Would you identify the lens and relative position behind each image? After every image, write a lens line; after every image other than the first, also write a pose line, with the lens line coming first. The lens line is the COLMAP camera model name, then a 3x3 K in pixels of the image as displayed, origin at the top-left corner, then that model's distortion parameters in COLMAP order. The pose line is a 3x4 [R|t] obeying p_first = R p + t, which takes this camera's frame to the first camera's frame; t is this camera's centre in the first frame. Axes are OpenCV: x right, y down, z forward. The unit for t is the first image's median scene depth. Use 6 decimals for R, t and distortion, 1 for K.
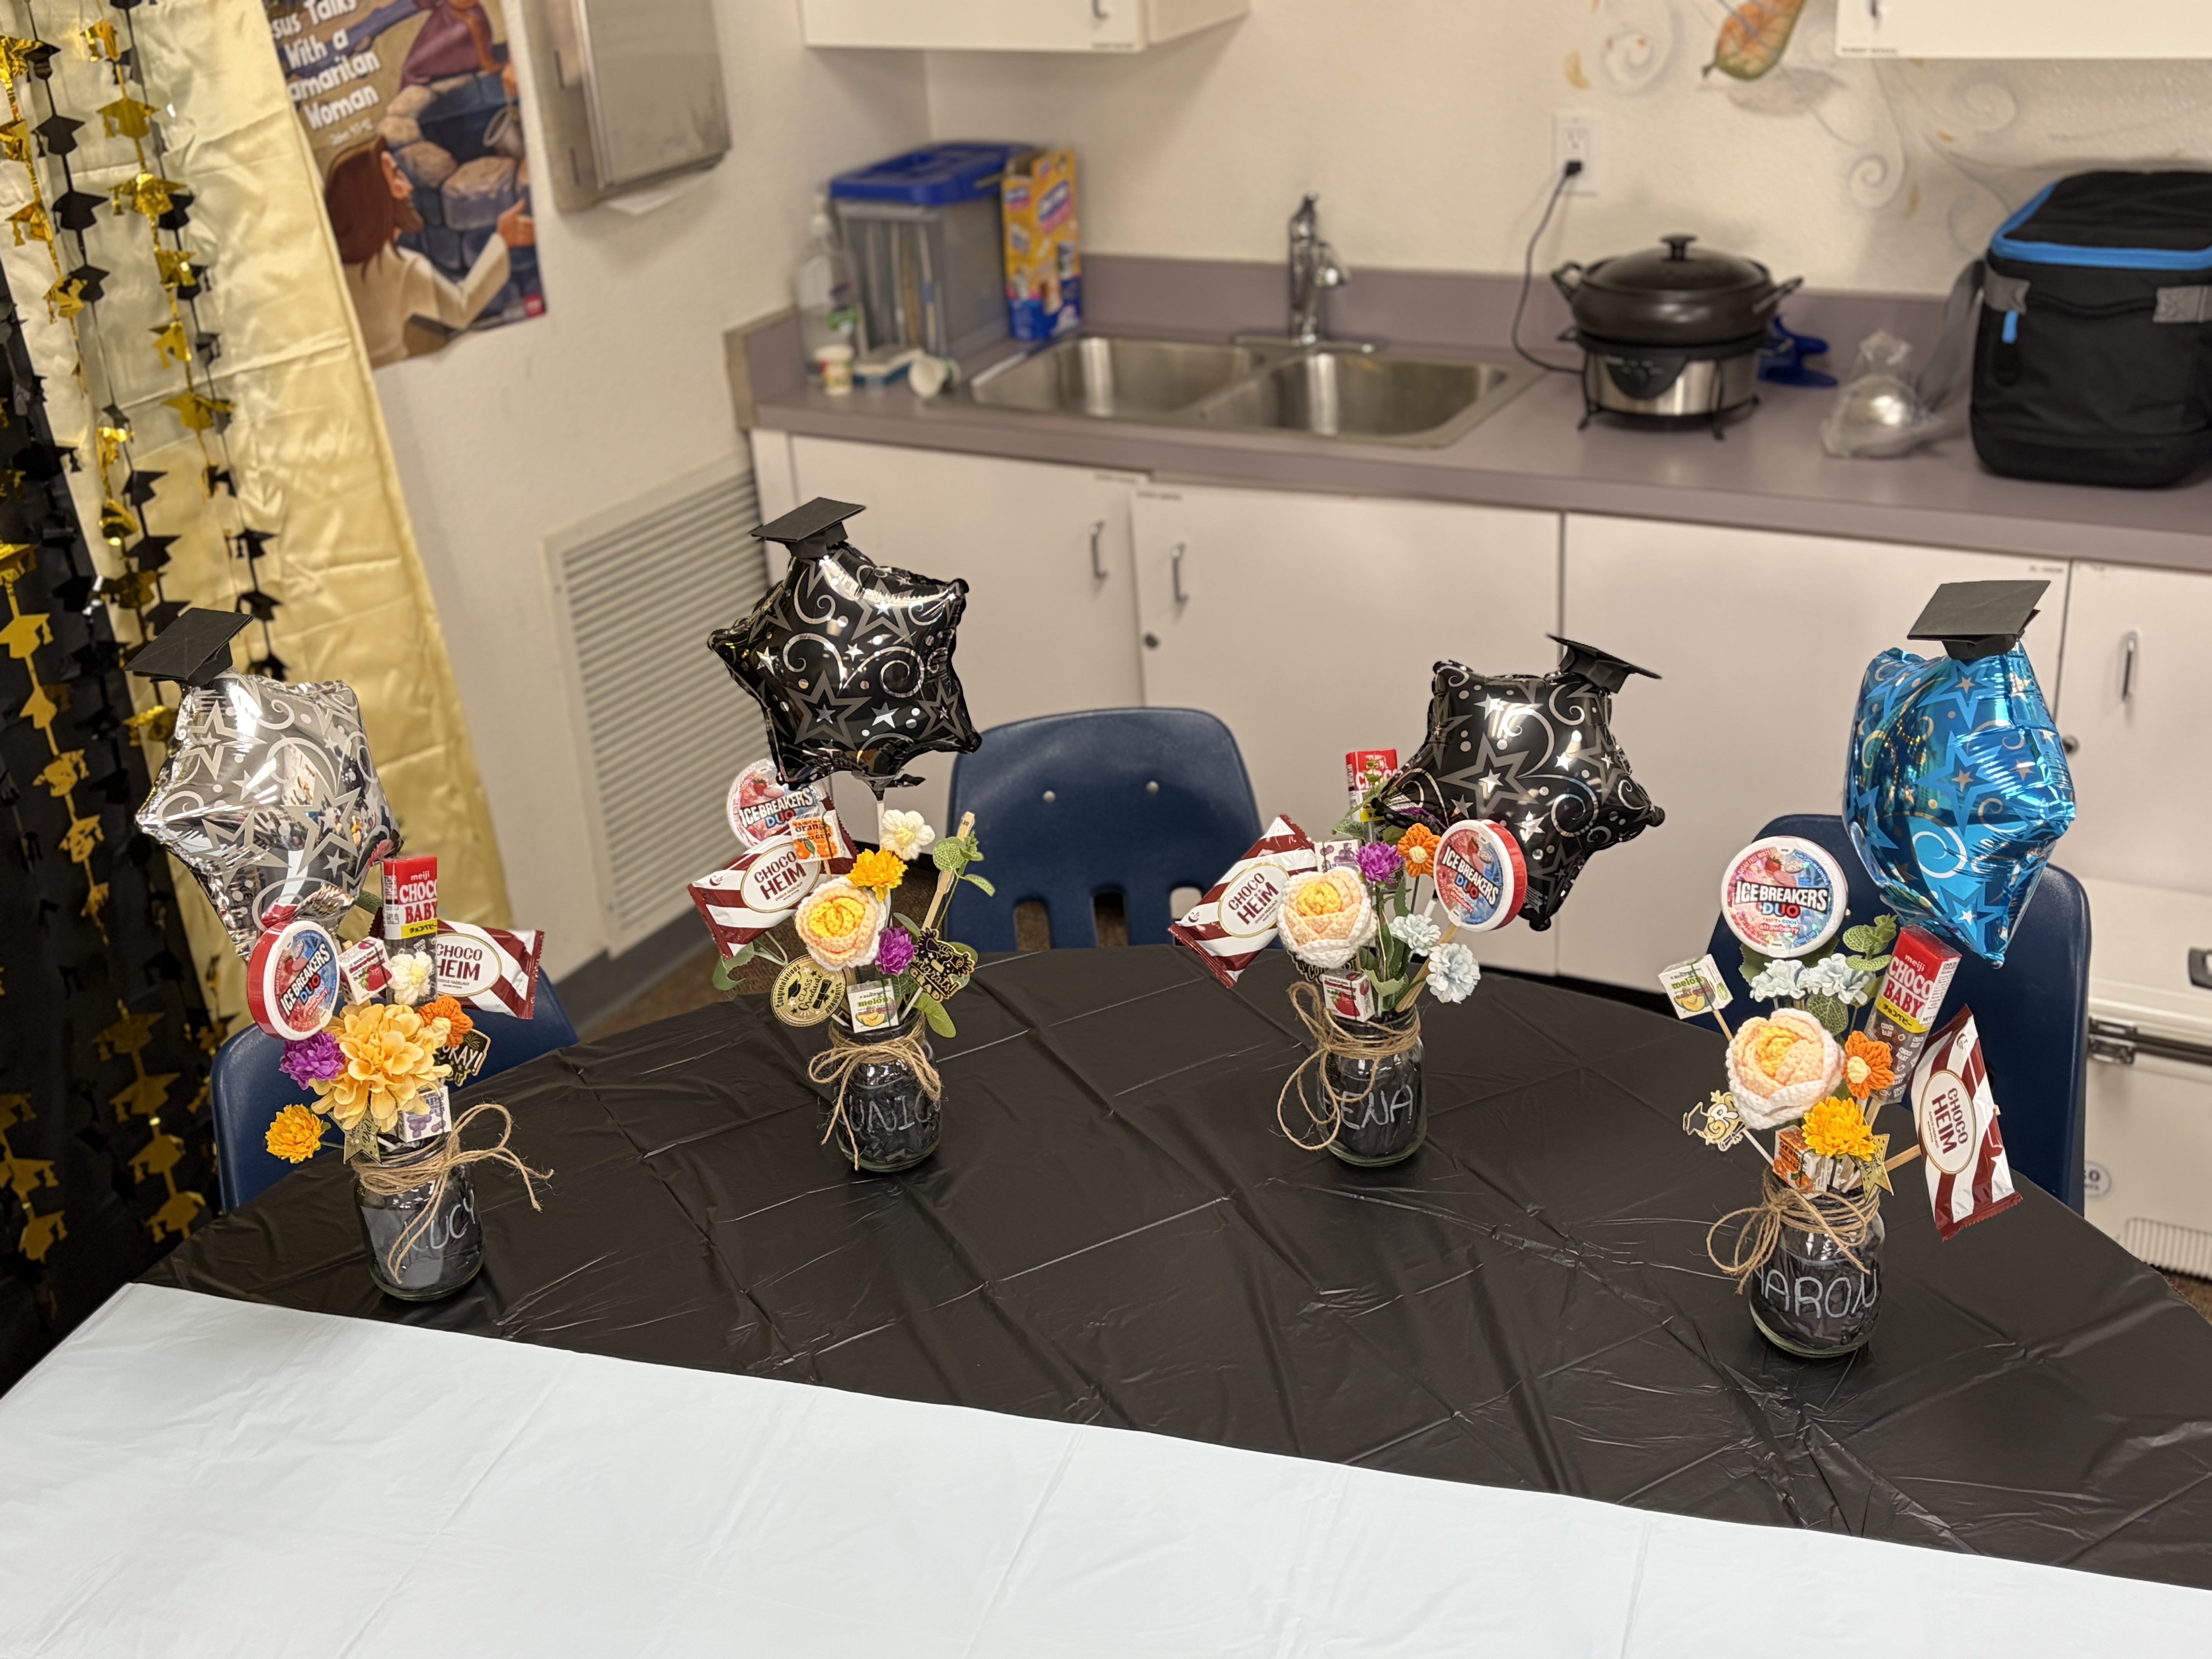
lens RADIAL K [[2448.6, 0, 1122.2], [0, 2448.6, 810.3], [0, 0, 1]] dist [0.026044, 0.000000]
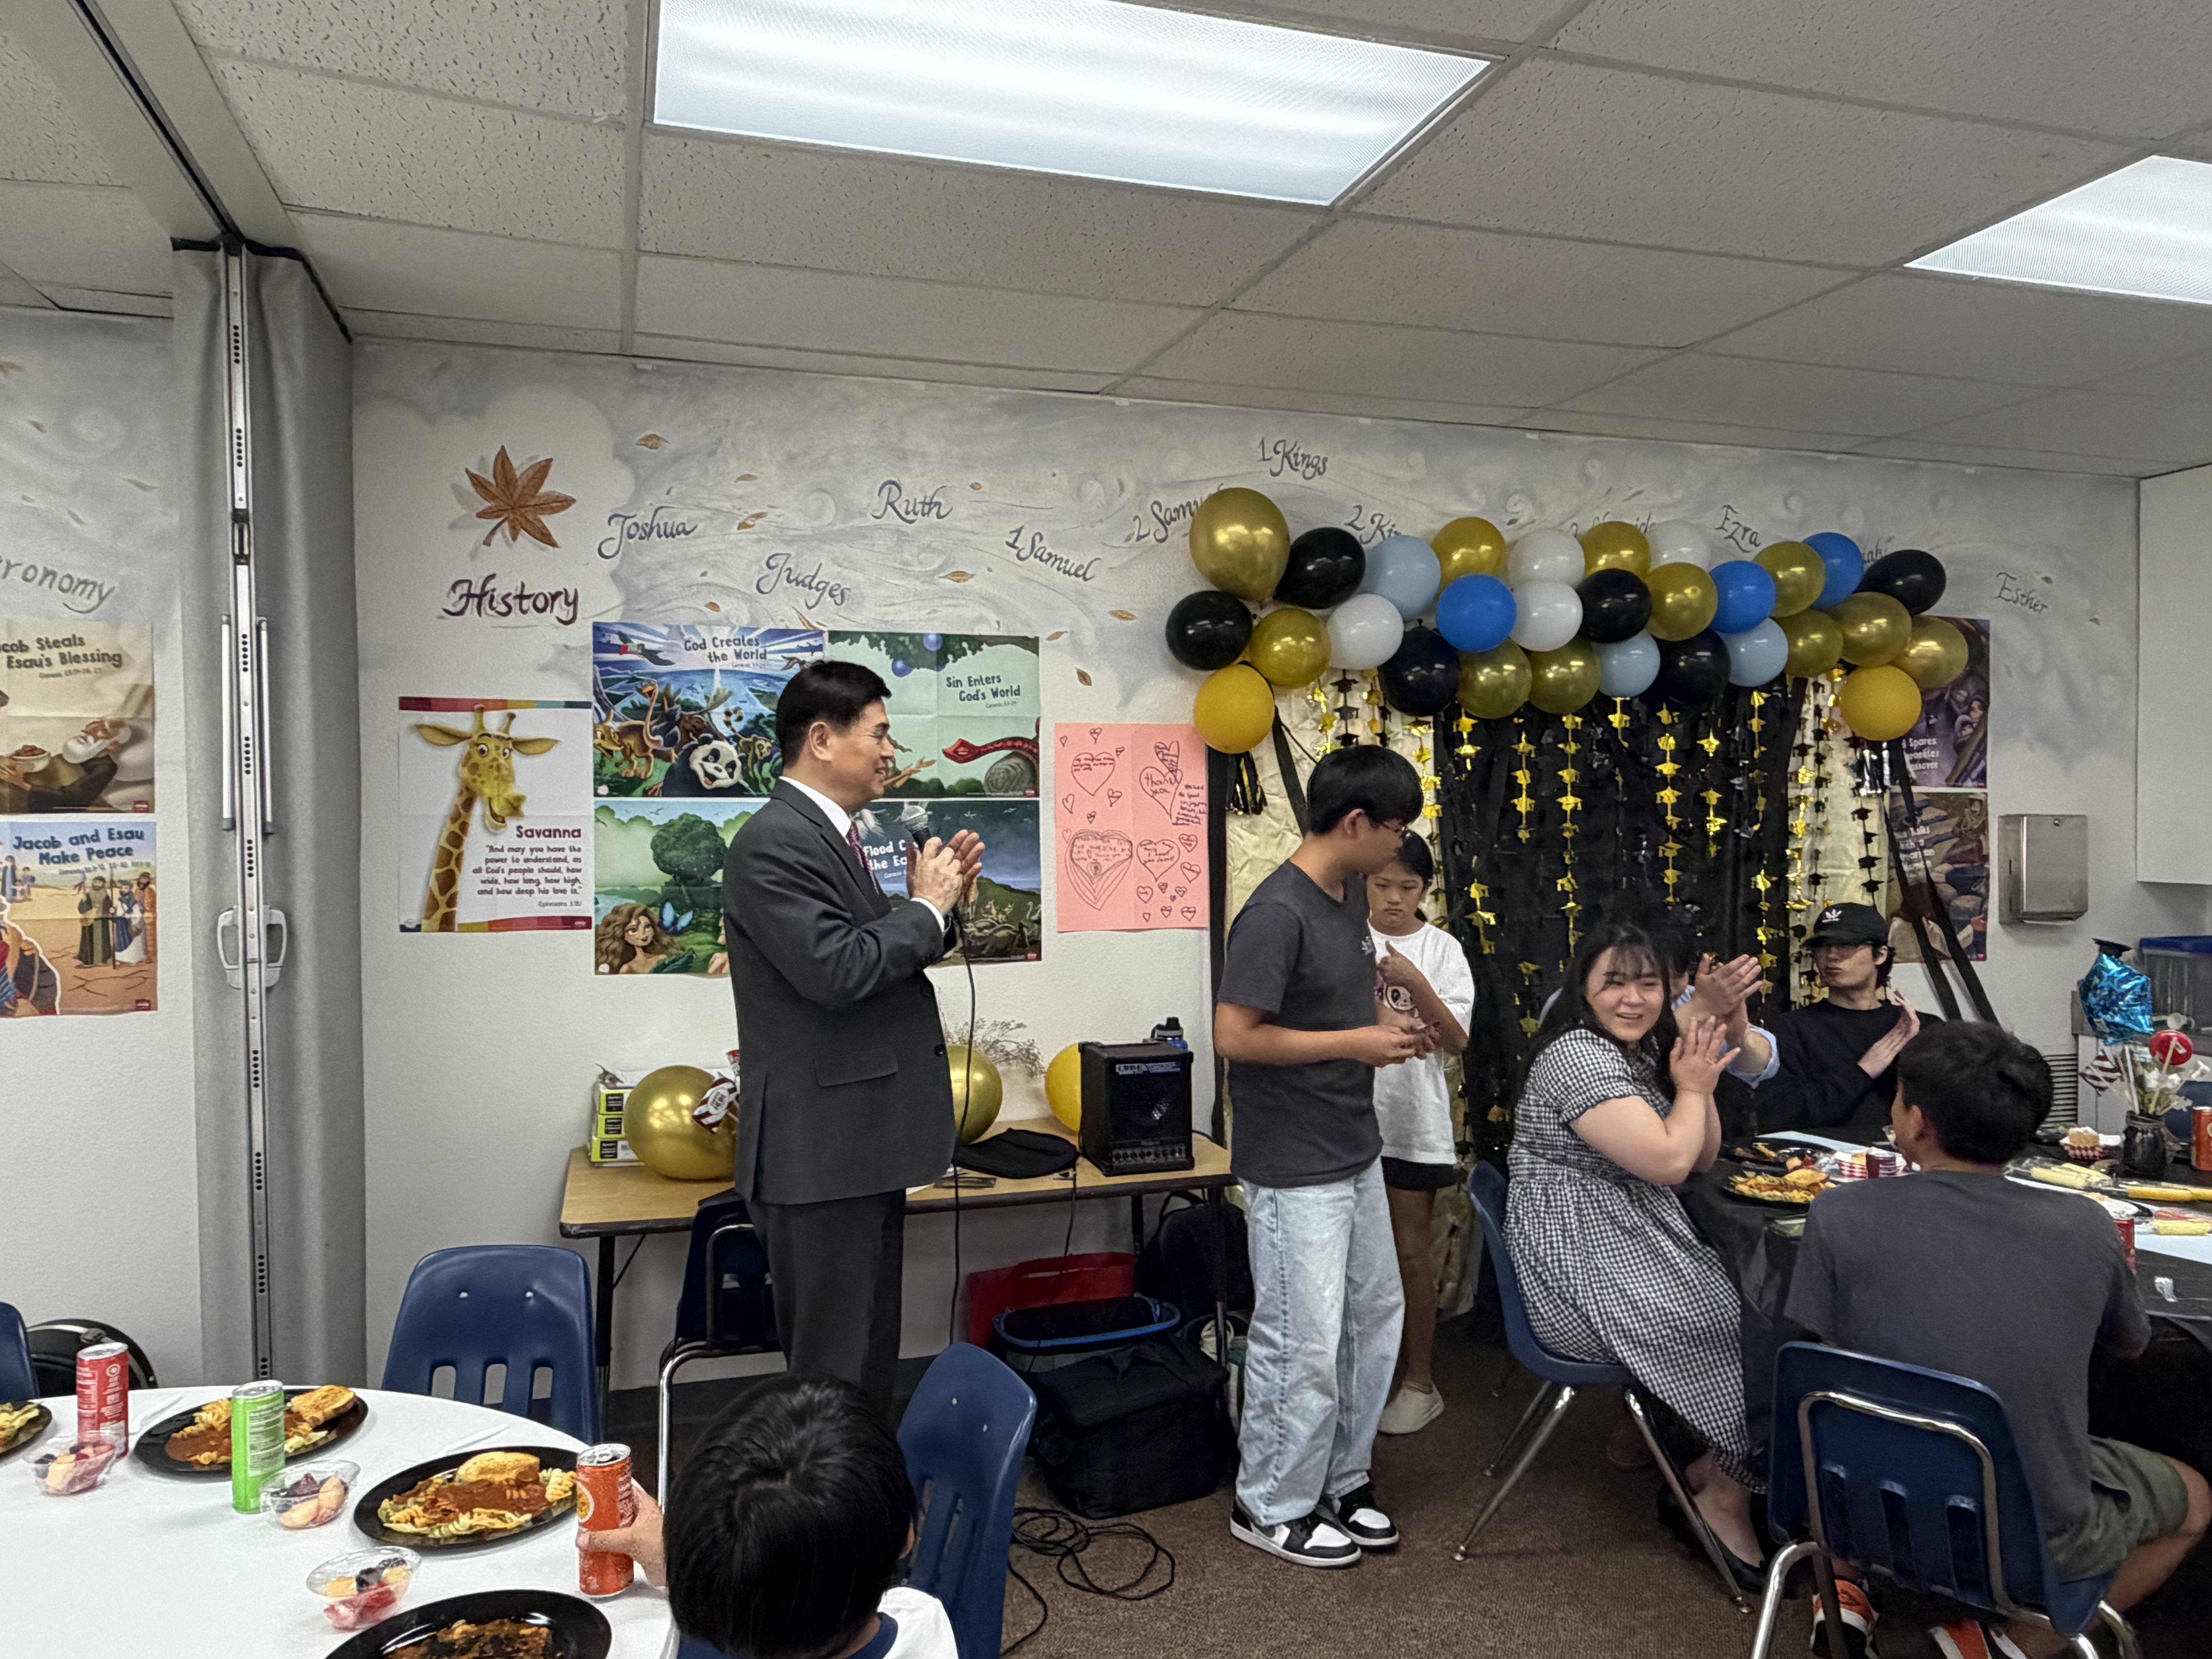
lens RADIAL K [[1538.0, 0, 1116.4], [0, 1538.0, 845.9], [0, 0, 1]] dist [-0.012536, 0.023845]
pose [[0.724358, 0.072310, -0.685621, 0.179631], [-0.321183, 0.915366, -0.242790, 0.344780], [0.610038, 0.396077, 0.686278, -0.627772]]
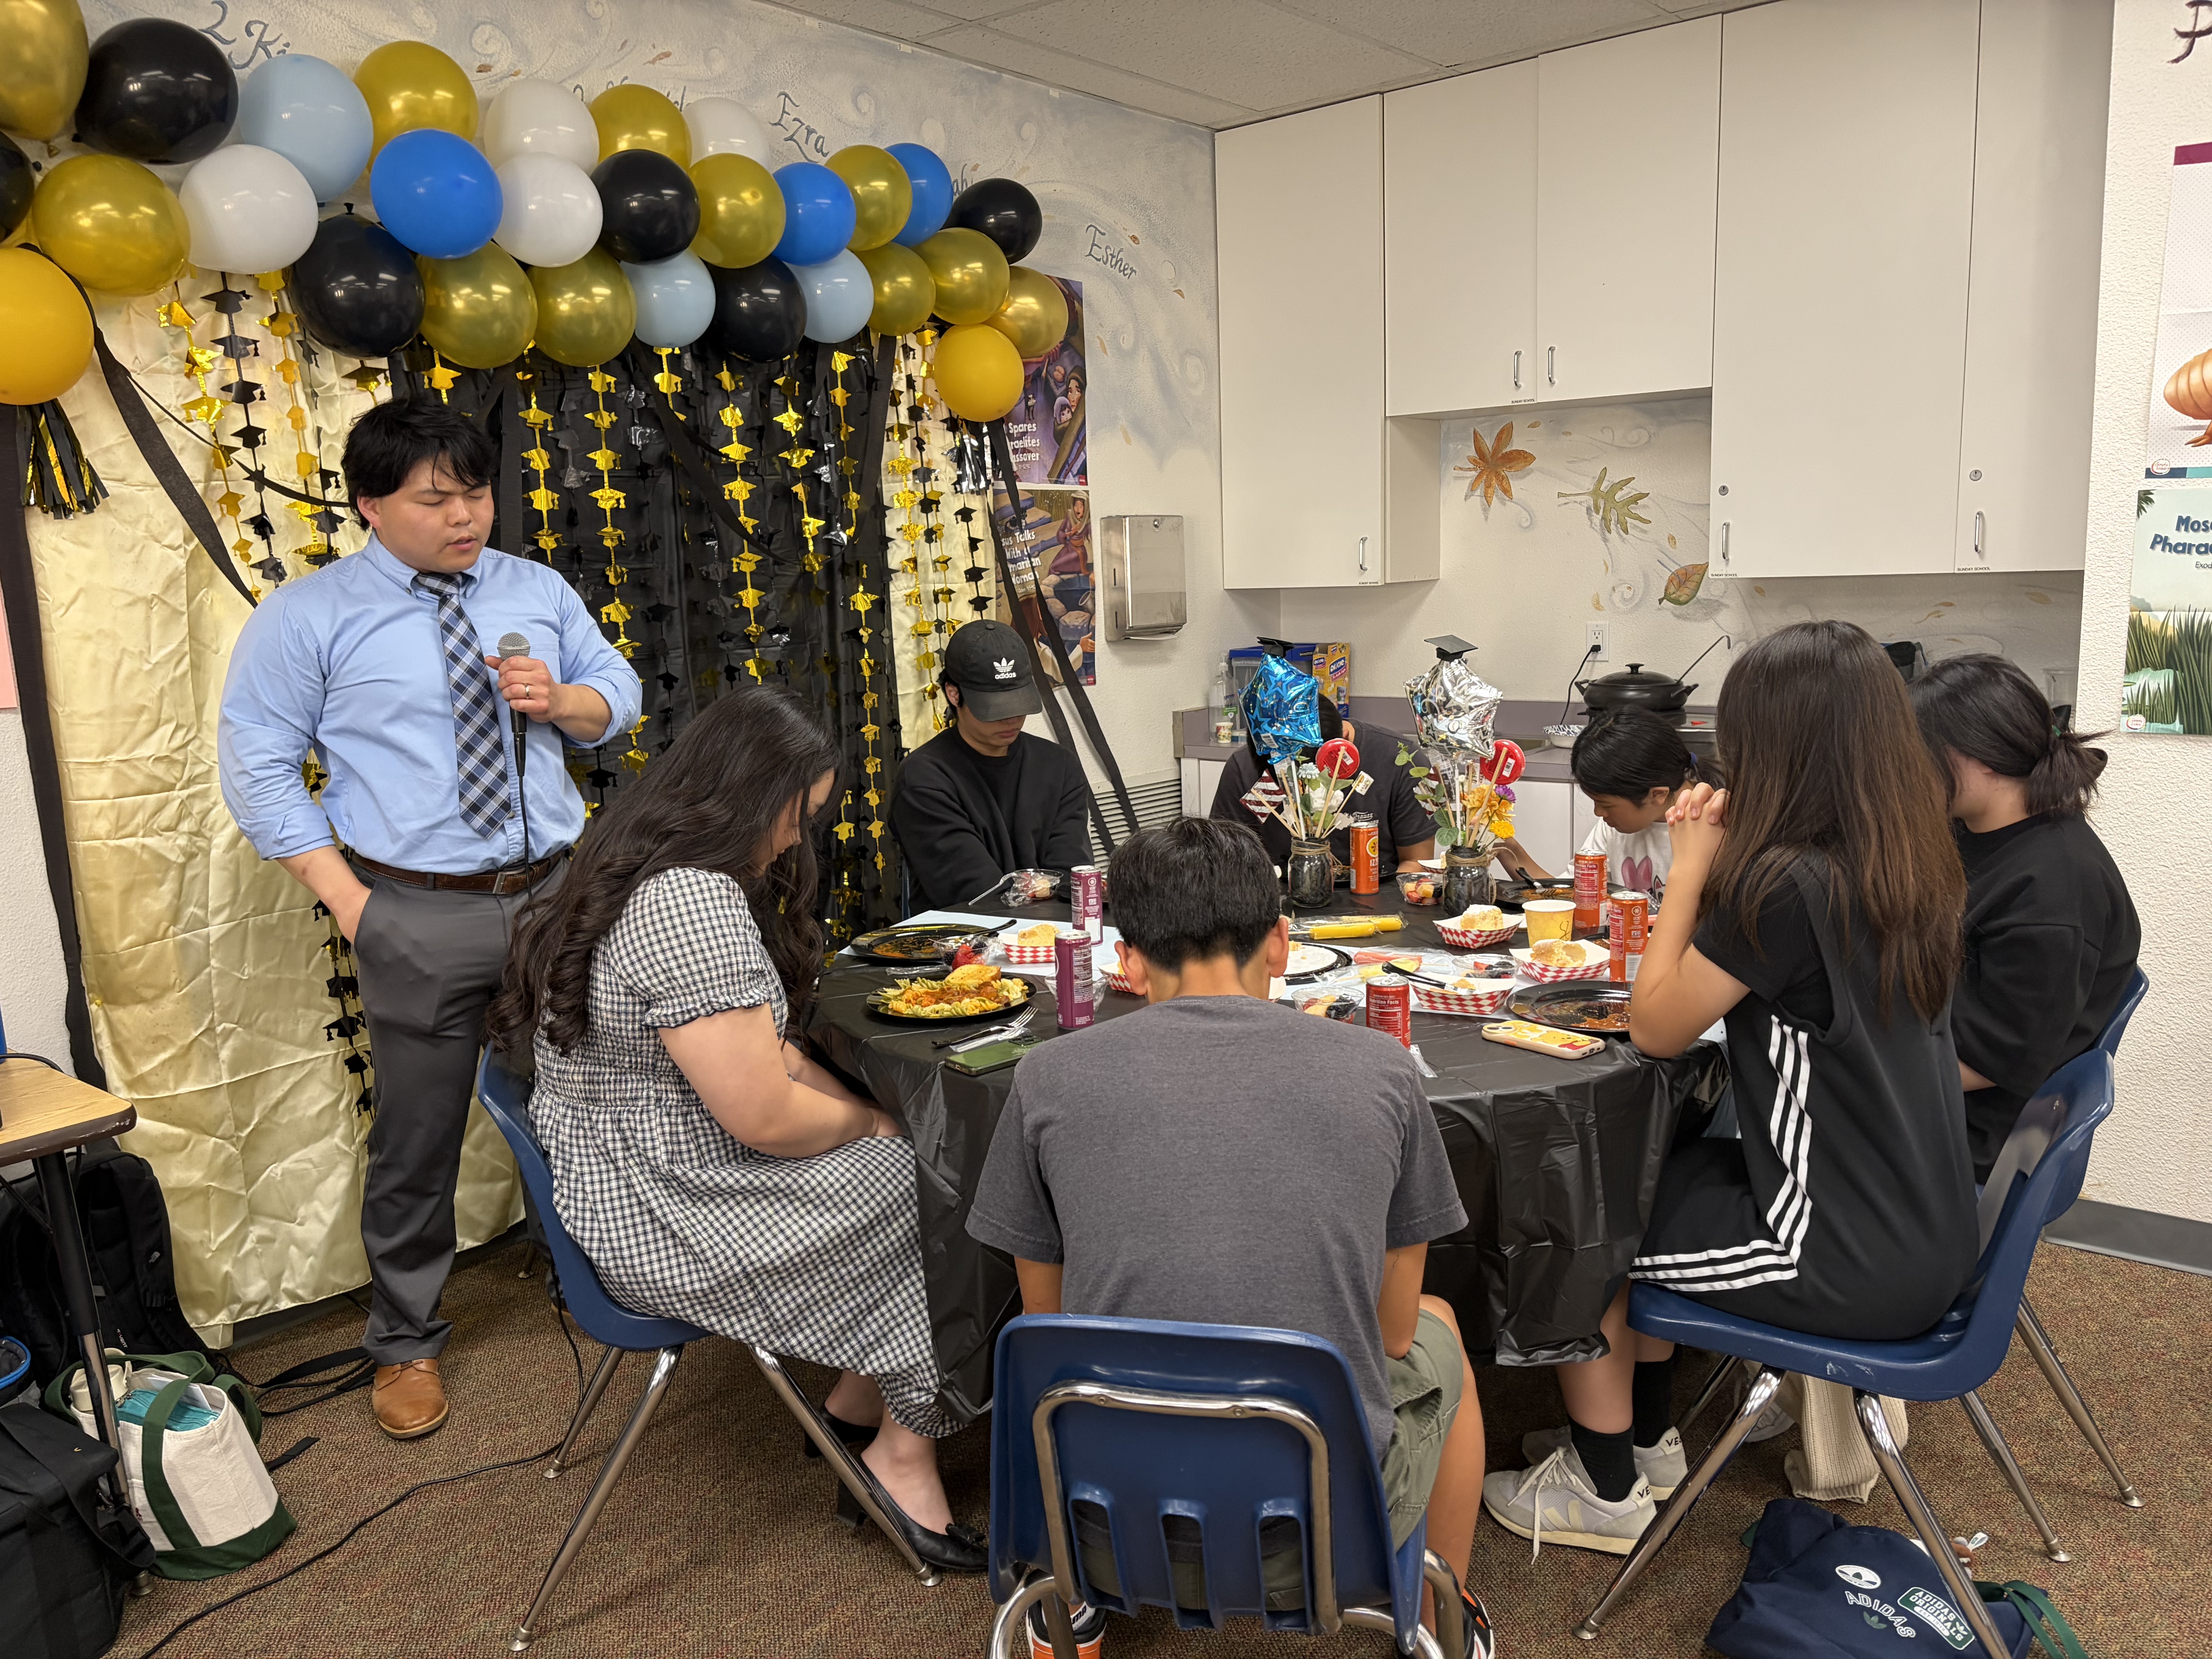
lens RADIAL K [[1668.8, 0, 1110.9], [0, 1668.8, 847.9], [0, 0, 1]] dist [0.053290, -0.062490]
pose [[0.982678, 0.058844, -0.175729, 0.046665], [-0.099435, 0.967613, -0.232031, 0.279947], [0.156384, 0.245486, 0.956703, -0.376080]]
